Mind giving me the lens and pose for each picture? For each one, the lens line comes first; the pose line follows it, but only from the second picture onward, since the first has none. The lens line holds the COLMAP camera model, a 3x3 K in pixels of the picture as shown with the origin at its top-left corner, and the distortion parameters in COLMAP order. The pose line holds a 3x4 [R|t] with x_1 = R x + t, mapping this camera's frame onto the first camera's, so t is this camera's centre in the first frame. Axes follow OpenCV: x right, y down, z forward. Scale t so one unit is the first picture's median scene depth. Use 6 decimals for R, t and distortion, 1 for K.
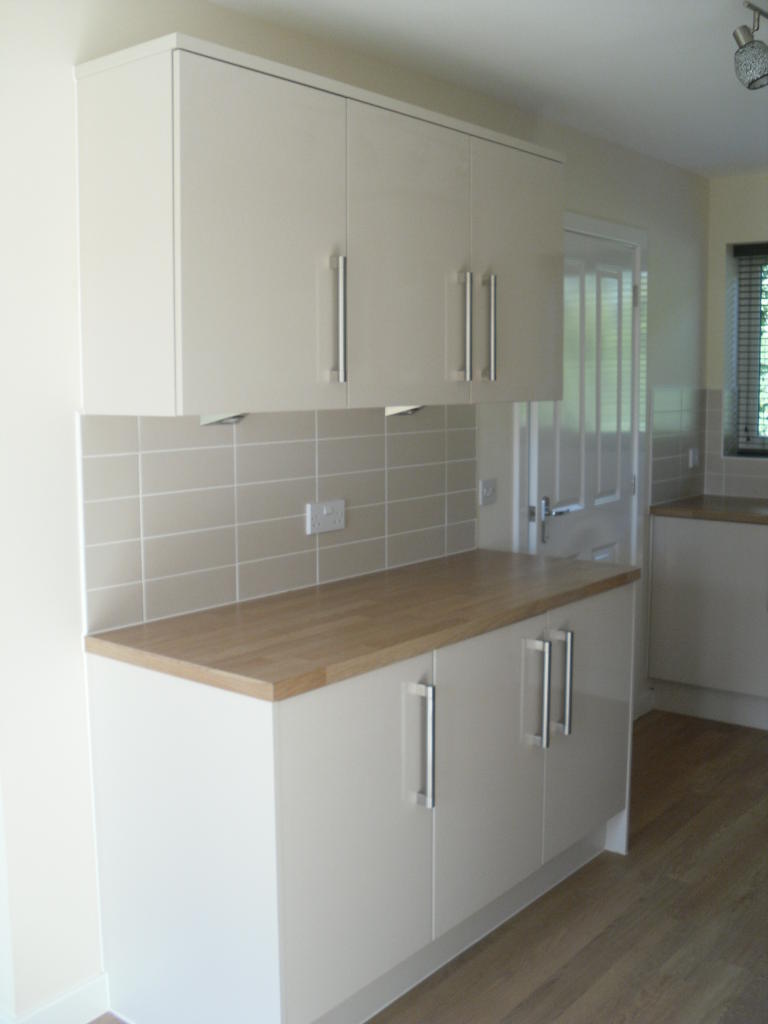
lens RADIAL K [[1078.8, 0, 379.0], [0, 1078.8, 506.3], [0, 0, 1]] dist [-0.214231, 0.292771]
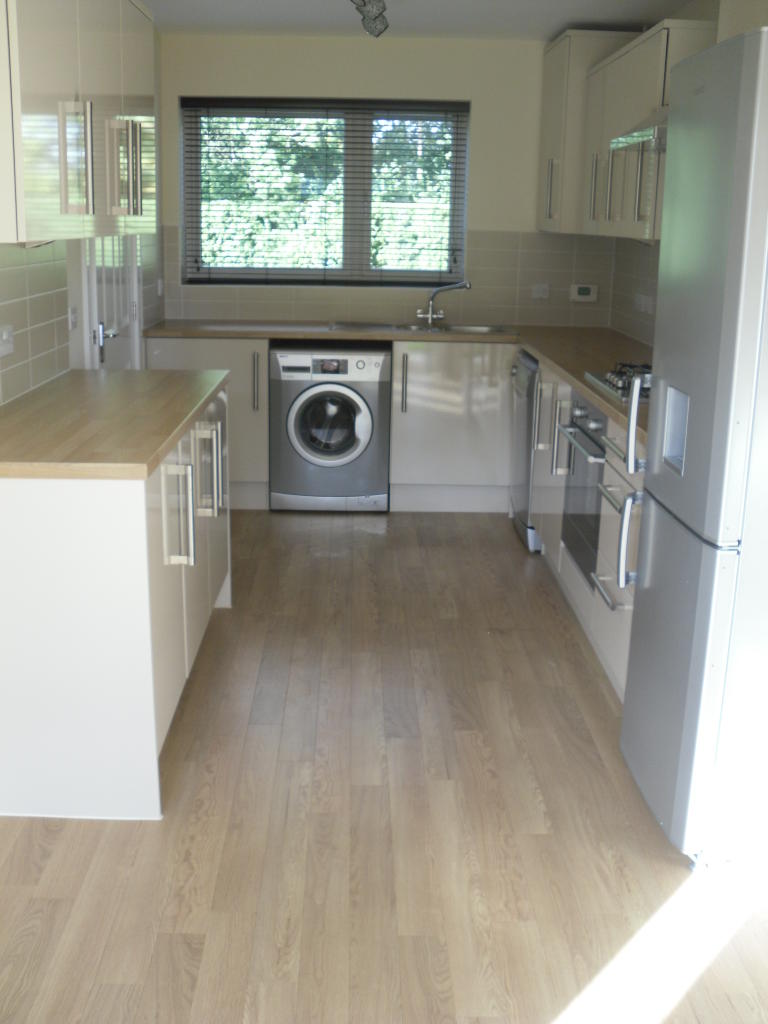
lens RADIAL K [[1078.8, 0, 379.0], [0, 1078.8, 506.3], [0, 0, 1]] dist [-0.214231, 0.292771]
pose [[0.768181, -0.145903, 0.623386, -0.264707], [0.053482, 0.984907, 0.164613, 0.011027], [-0.637995, -0.093113, 0.764390, -0.041370]]
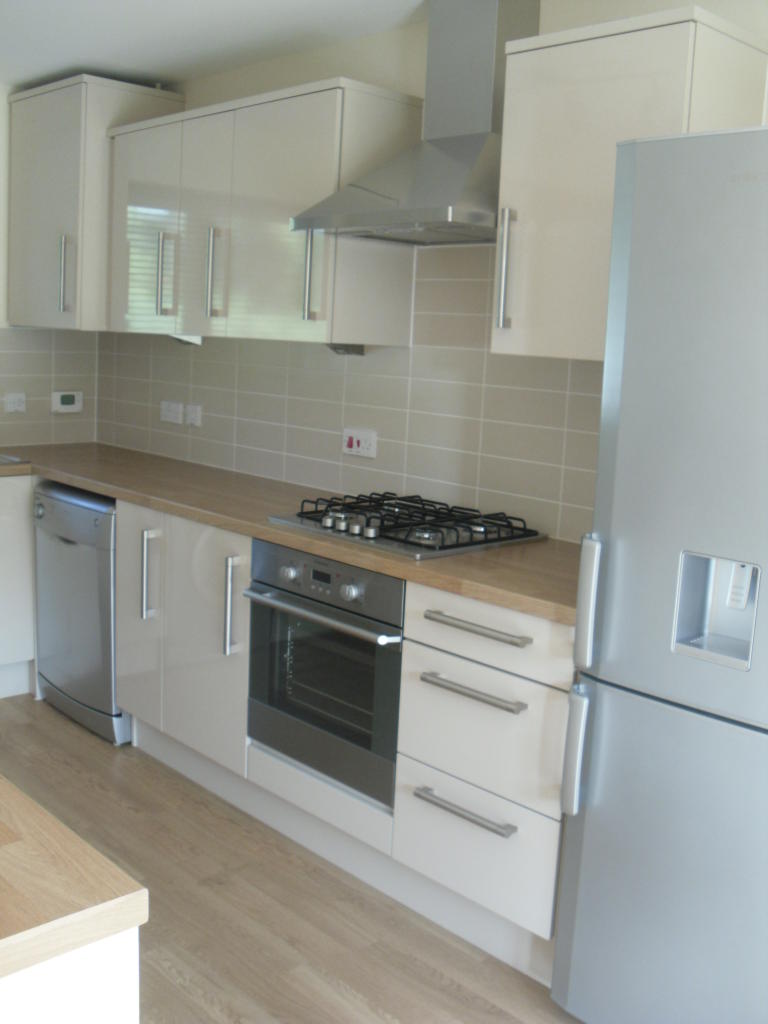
lens RADIAL K [[1078.8, 0, 379.0], [0, 1078.8, 506.3], [0, 0, 1]] dist [-0.214231, 0.292771]
pose [[0.136548, -0.148631, 0.979420, -0.226238], [0.074776, 0.987406, 0.139418, -0.034325], [-0.987807, 0.054200, 0.145942, 0.322571]]
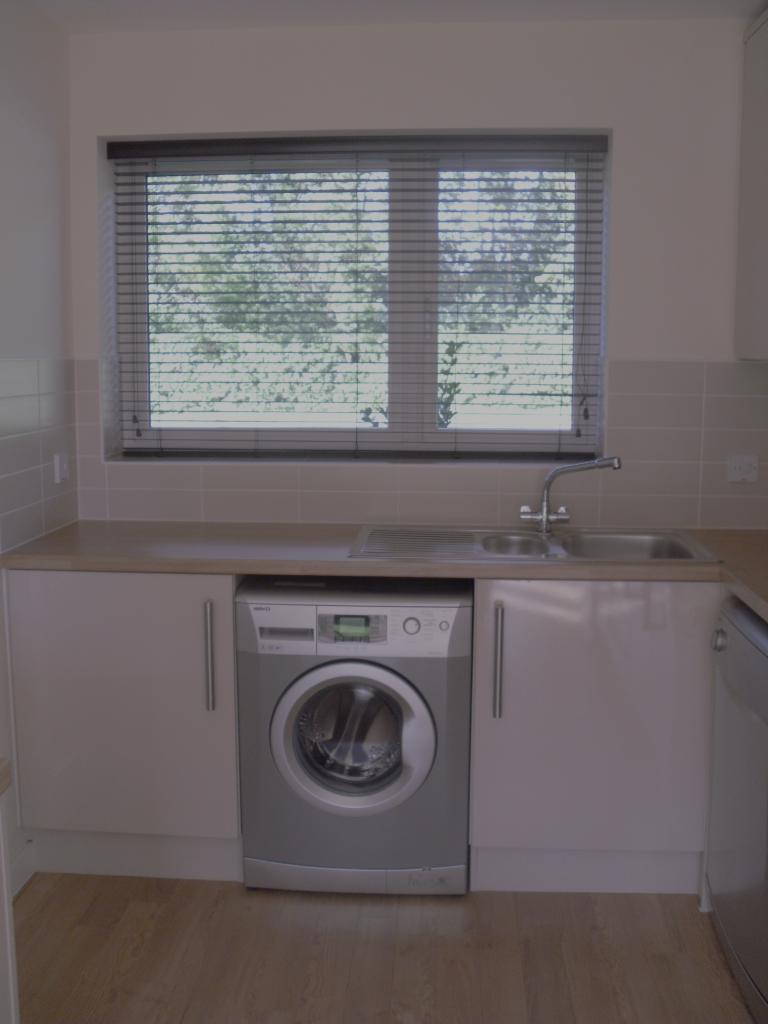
lens RADIAL K [[1078.8, 0, 379.0], [0, 1078.8, 506.3], [0, 0, 1]] dist [-0.214231, 0.292771]
pose [[0.818511, -0.073734, 0.569739, 0.086374], [0.061828, 0.997275, 0.040239, -0.035745], [-0.571154, 0.002290, 0.820840, 0.360411]]
